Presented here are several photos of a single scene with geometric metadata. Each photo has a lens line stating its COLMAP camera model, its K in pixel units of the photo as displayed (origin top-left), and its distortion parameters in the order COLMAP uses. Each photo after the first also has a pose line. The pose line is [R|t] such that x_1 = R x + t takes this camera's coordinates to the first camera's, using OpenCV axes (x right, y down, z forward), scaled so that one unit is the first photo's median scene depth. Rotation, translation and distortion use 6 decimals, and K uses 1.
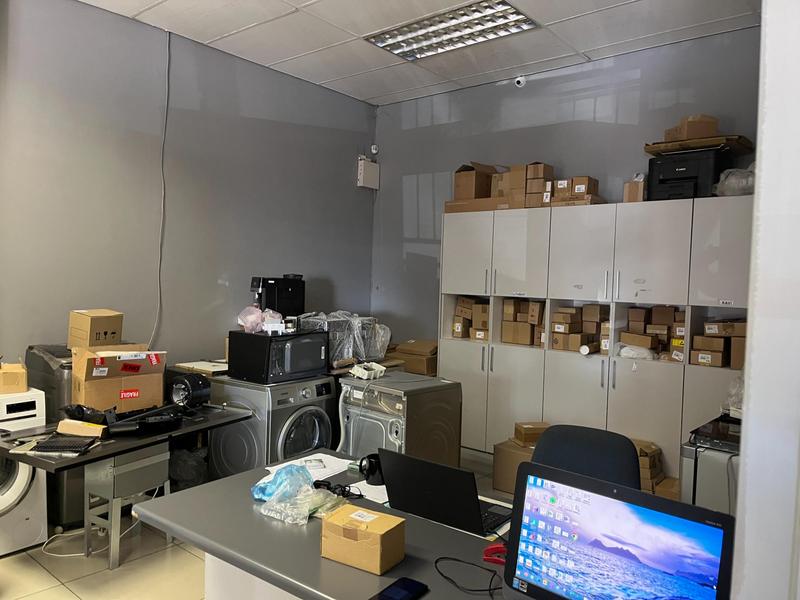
lens RADIAL K [[607.3, 0, 403.2], [0, 607.3, 300.8], [0, 0, 1]] dist [0.051184, -0.046090]
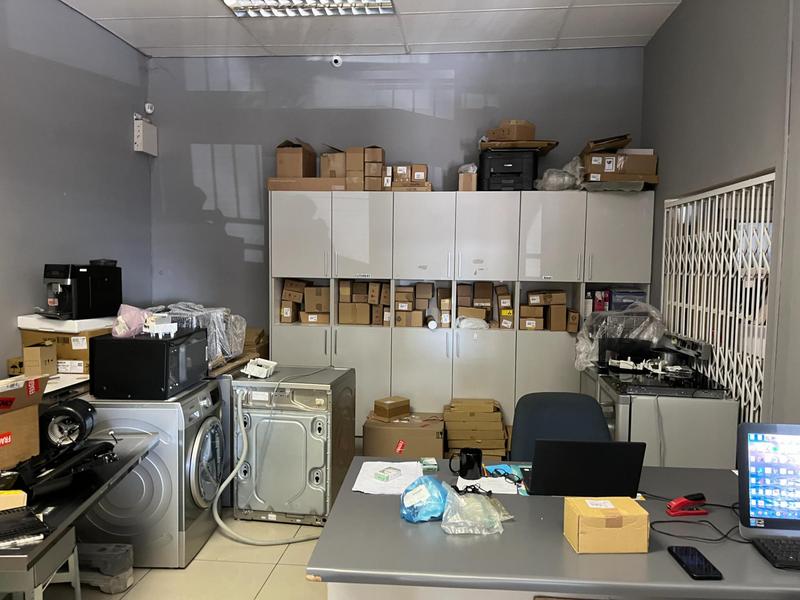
lens RADIAL K [[607.3, 0, 406.0], [0, 607.3, 297.2], [0, 0, 1]] dist [0.051184, -0.046090]
pose [[0.824381, -0.054257, 0.563429, -0.335622], [0.033516, 0.998328, 0.047098, -0.021084], [-0.565042, -0.019943, 0.824821, 0.124927]]
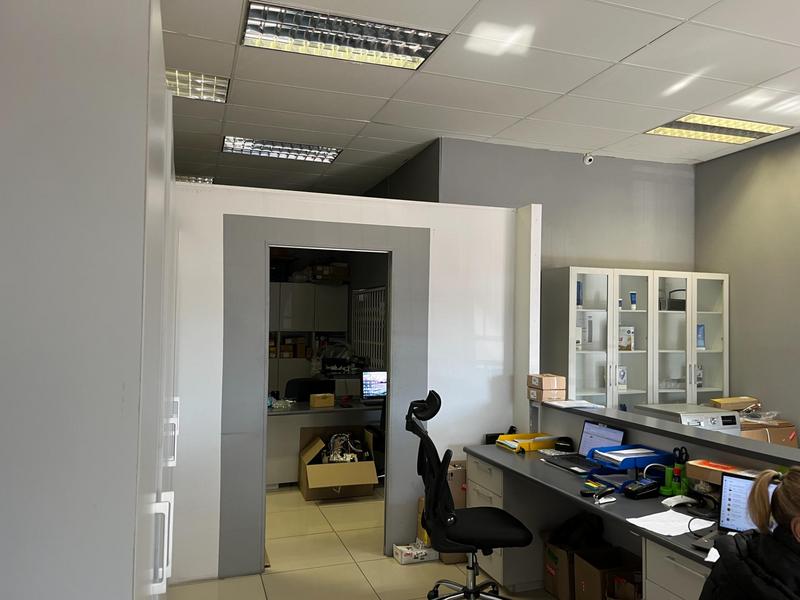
lens RADIAL K [[607.3, 0, 418.1], [0, 607.3, 307.6], [0, 0, 1]] dist [0.051184, -0.046090]
pose [[0.492257, -0.004926, 0.870436, -1.017544], [0.036633, 0.999215, -0.015062, -0.022224], [-0.869679, 0.039301, 0.492051, -0.429003]]
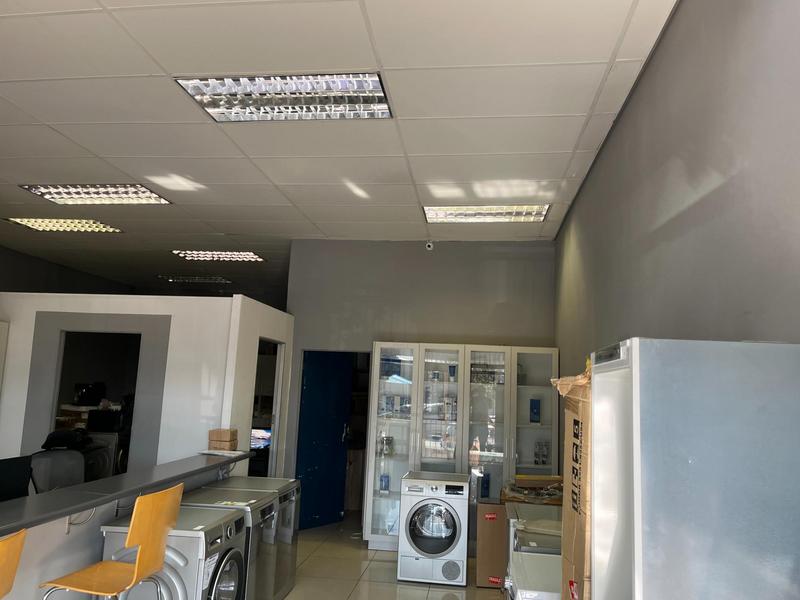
lens RADIAL K [[607.3, 0, 400.7], [0, 607.3, 299.6], [0, 0, 1]] dist [0.051184, -0.046090]
pose [[0.833730, 0.089218, 0.544916, -0.510182], [0.001876, 0.986397, -0.164372, 0.020926], [-0.552169, 0.138065, 0.822221, -1.286800]]
